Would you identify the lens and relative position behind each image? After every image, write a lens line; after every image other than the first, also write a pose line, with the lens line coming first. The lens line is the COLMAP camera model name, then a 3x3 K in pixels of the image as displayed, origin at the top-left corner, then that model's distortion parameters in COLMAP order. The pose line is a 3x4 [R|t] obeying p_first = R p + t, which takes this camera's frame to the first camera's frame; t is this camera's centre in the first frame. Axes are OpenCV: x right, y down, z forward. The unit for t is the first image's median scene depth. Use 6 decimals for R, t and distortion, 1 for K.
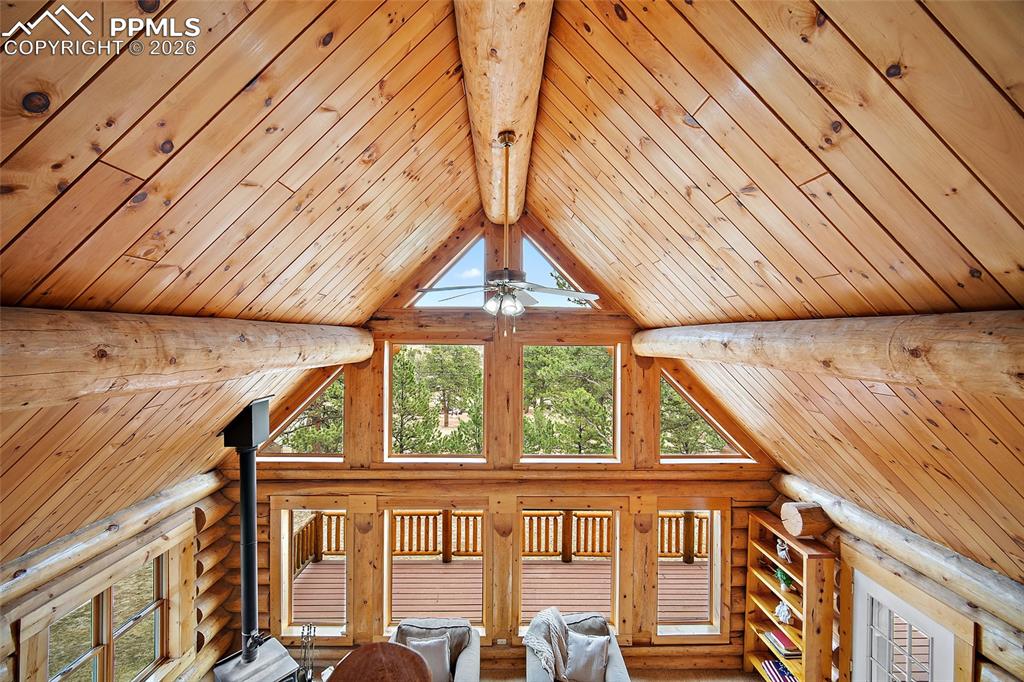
lens RADIAL K [[402.6, 0, 513.2], [0, 402.6, 339.4], [0, 0, 1]] dist [-0.002370, -0.000055]
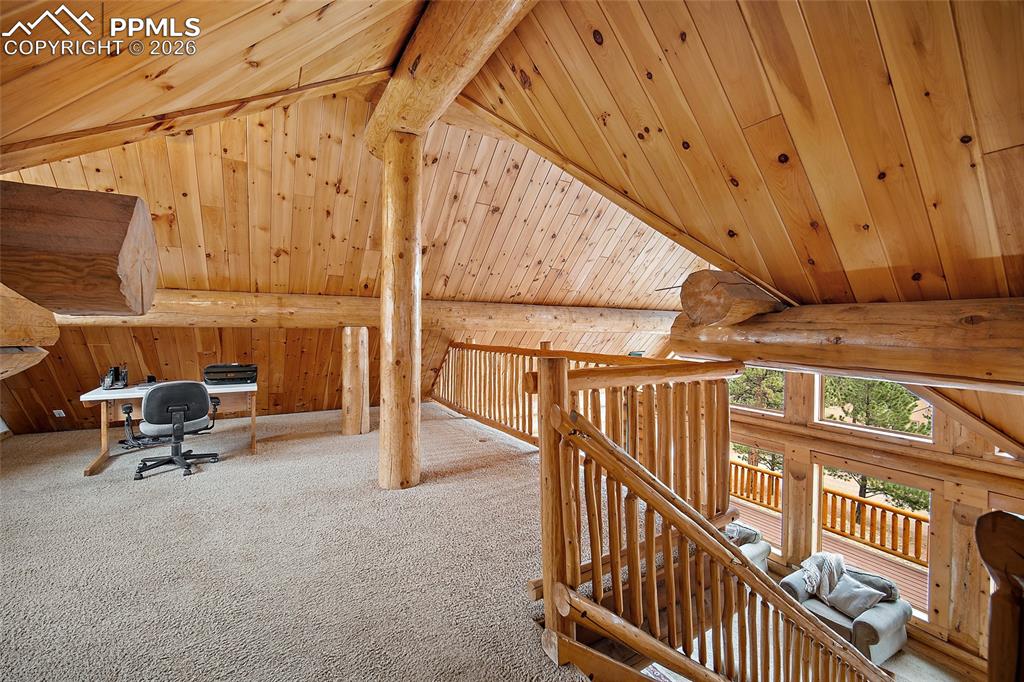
lens RADIAL K [[418.4, 0, 512.4], [0, 418.4, 337.3], [0, 0, 1]] dist [0.000573, 0.000342]
pose [[0.487662, 0.014347, -0.872915, 0.656275], [-0.013046, 0.999873, 0.009146, 0.058643], [0.872935, 0.006928, 0.487787, -0.370716]]
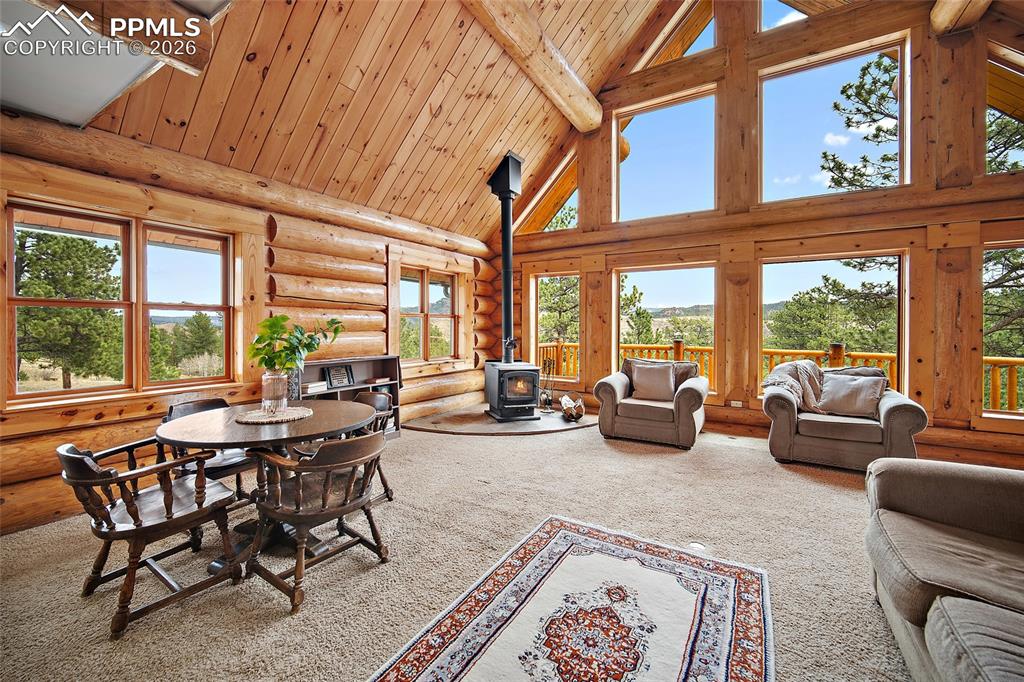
lens RADIAL K [[407.3, 0, 514.7], [0, 407.3, 328.1], [0, 0, 1]] dist [-0.003024, 0.000172]
pose [[0.842272, -0.001996, -0.539049, 0.047997], [0.000301, 0.999995, -0.003232, 0.591275], [0.539053, 0.002560, 0.842268, -0.060669]]
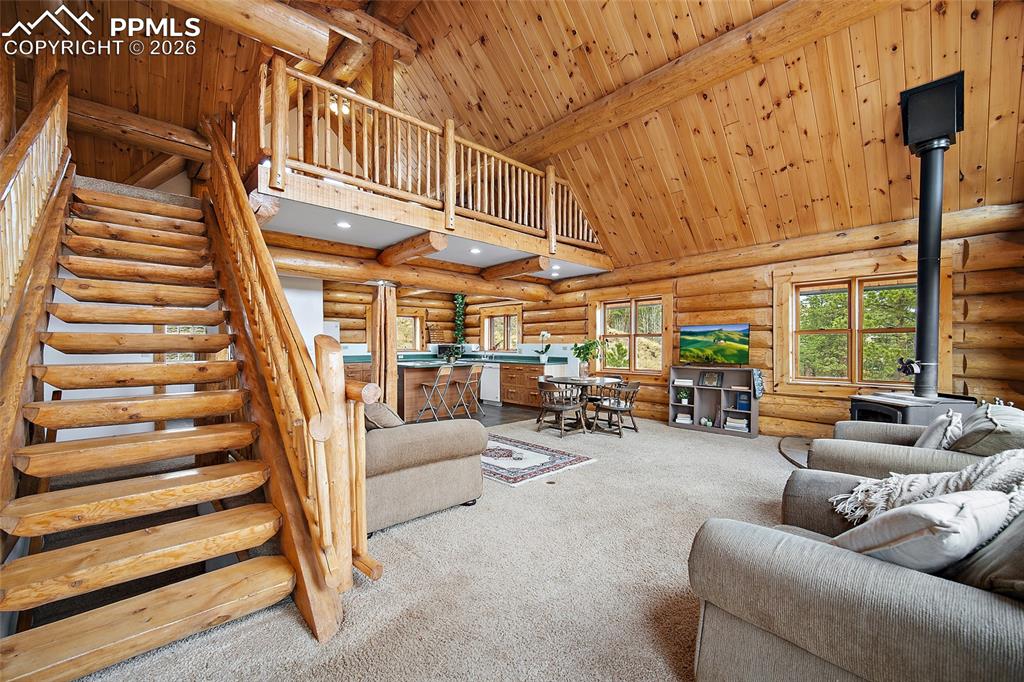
lens RADIAL K [[406.8, 0, 514.1], [0, 406.8, 347.2], [0, 0, 1]] dist [-0.000655, -0.000025]
pose [[-0.748754, -0.005002, -0.662829, 0.488337], [-0.010915, 0.999929, 0.004784, 0.595305], [0.662758, 0.010817, -0.748756, 0.914566]]
